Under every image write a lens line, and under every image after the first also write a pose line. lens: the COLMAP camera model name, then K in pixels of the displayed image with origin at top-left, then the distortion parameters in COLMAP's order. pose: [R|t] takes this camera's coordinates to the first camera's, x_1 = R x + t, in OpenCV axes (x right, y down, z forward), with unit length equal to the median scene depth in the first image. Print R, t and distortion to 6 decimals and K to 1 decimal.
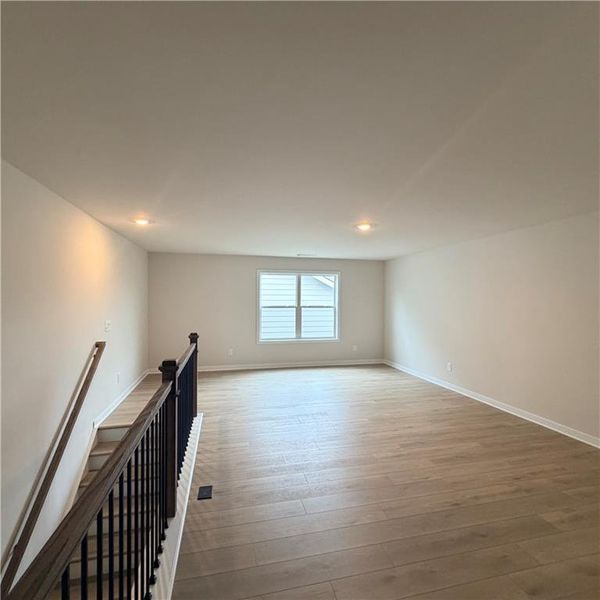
lens RADIAL K [[320.7, 0, 297.4], [0, 320.7, 300.2], [0, 0, 1]] dist [-0.002712, -0.000355]
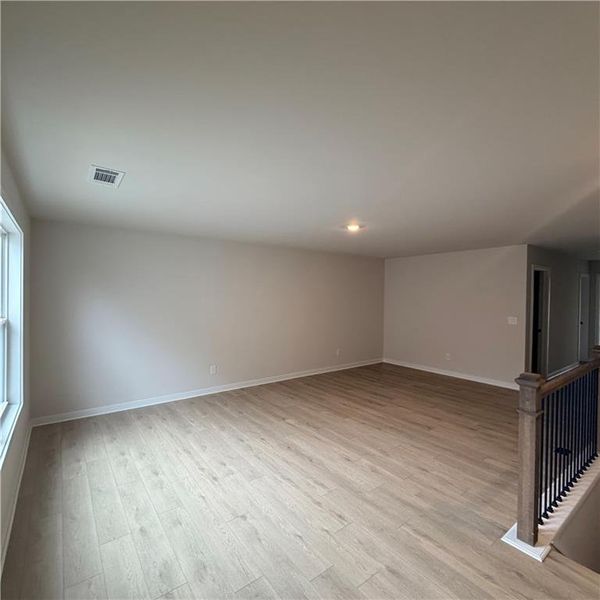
lens RADIAL K [[320.7, 0, 297.4], [0, 320.7, 300.2], [0, 0, 1]] dist [-0.002712, -0.000355]
pose [[-0.388571, -0.015188, 0.921293, -0.589439], [0.003585, 0.999832, 0.017995, -0.010237], [-0.921412, 0.010295, -0.388451, 1.426501]]
